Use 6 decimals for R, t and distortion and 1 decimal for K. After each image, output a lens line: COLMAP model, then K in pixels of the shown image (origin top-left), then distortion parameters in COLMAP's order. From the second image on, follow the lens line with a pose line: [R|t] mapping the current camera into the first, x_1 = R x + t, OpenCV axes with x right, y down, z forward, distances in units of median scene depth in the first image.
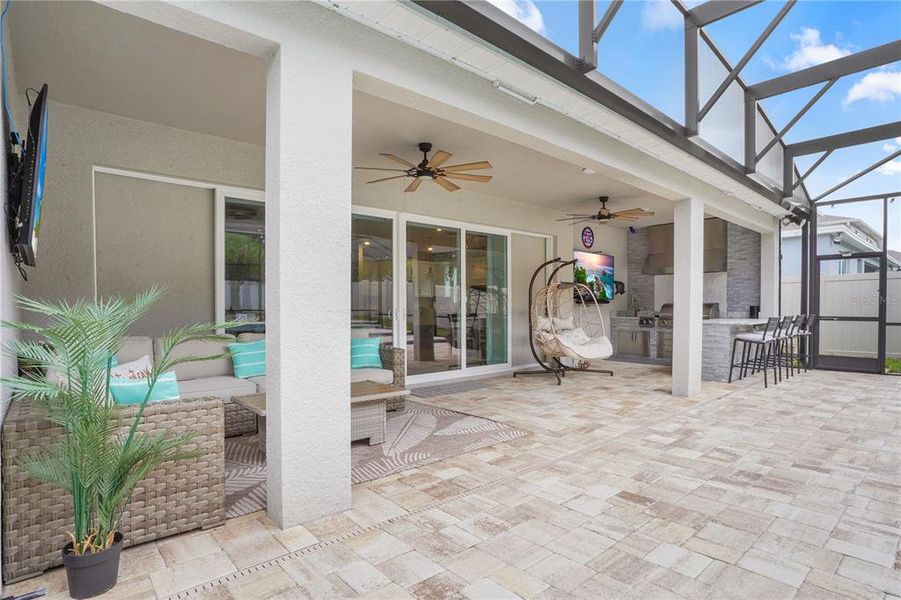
lens RADIAL K [[474.8, 0, 455.2], [0, 474.8, 304.9], [0, 0, 1]] dist [-0.048655, 0.000443]
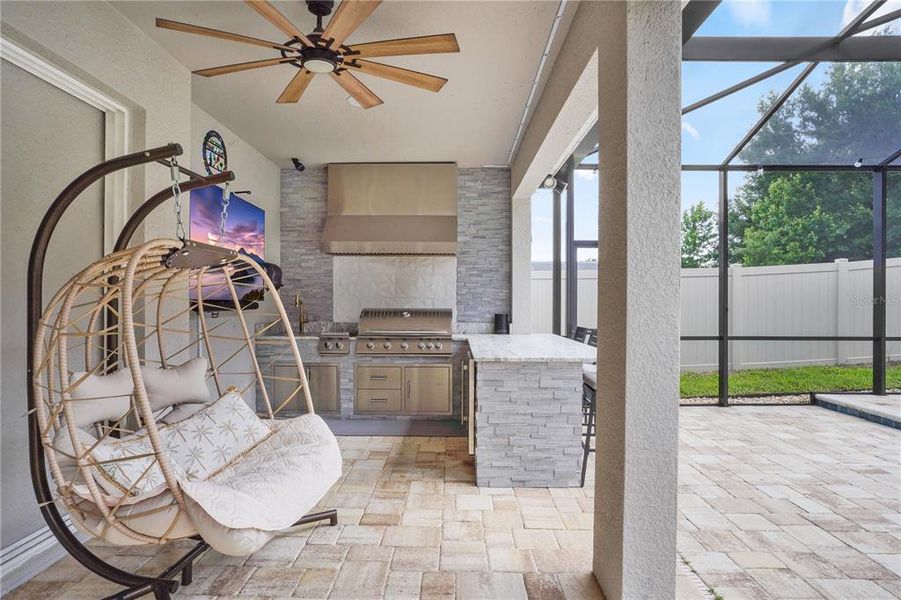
lens RADIAL K [[500.1, 0, 446.1], [0, 500.1, 297.2], [0, 0, 1]] dist [-0.006445, 0.003310]
pose [[0.683065, 0.014023, 0.730223, 0.105325], [-0.007504, 0.999898, -0.012183, -0.011160], [-0.730319, 0.002842, 0.683100, 0.601625]]
